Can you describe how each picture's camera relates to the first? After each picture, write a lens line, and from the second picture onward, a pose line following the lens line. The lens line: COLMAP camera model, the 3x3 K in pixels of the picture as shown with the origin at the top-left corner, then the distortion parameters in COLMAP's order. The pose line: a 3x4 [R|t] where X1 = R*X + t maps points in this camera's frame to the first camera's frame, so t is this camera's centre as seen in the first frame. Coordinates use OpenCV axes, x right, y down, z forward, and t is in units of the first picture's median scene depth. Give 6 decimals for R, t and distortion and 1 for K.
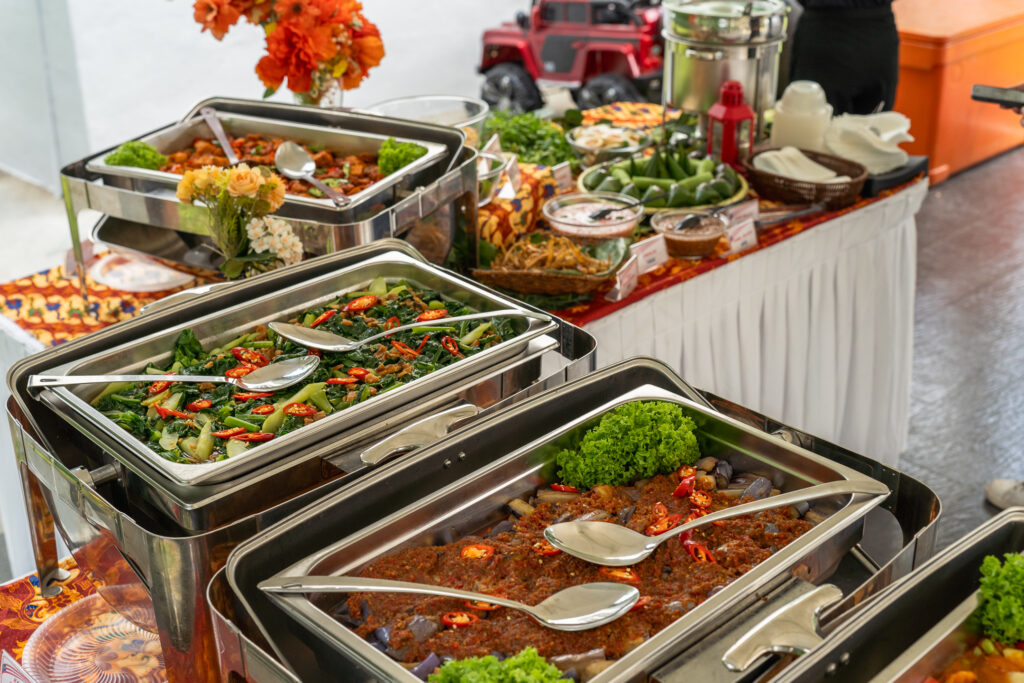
lens RADIAL K [[1315.0, 0, 512.0], [0, 1315.0, 341.5], [0, 0, 1]] dist [0.007495, 0.003420]
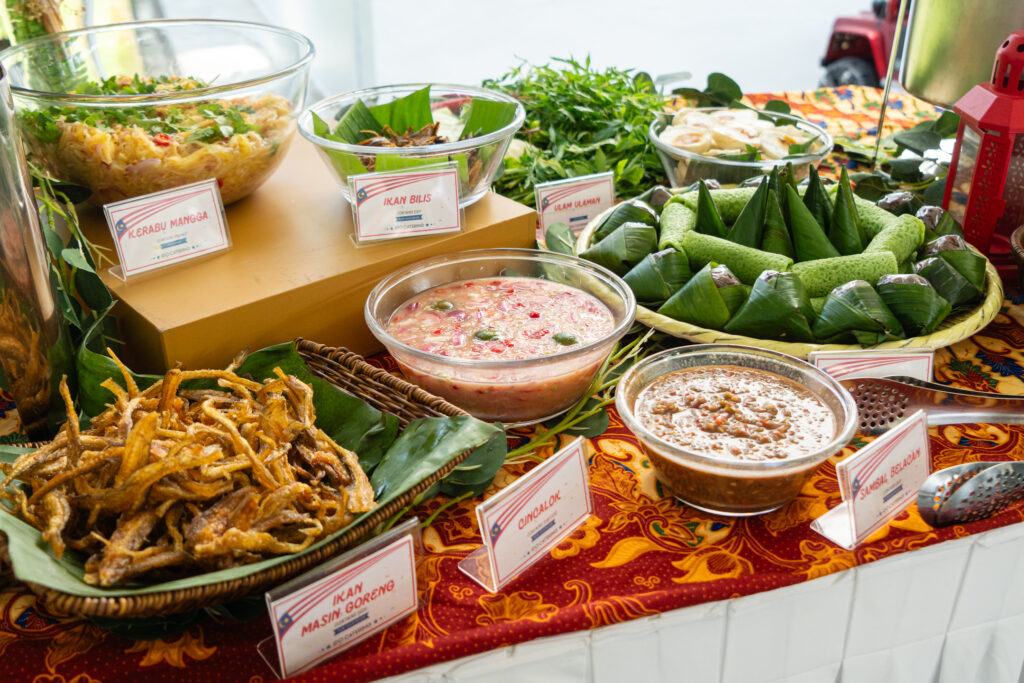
lens RADIAL K [[1045.8, 0, 512.0], [0, 1045.8, 341.5], [0, 0, 1]] dist [-0.005529, -0.004382]
pose [[0.917377, 0.198135, -0.345200, 0.085543], [-0.180728, 0.980088, 0.082254, -0.058527], [0.354623, -0.013071, 0.934918, 0.367642]]
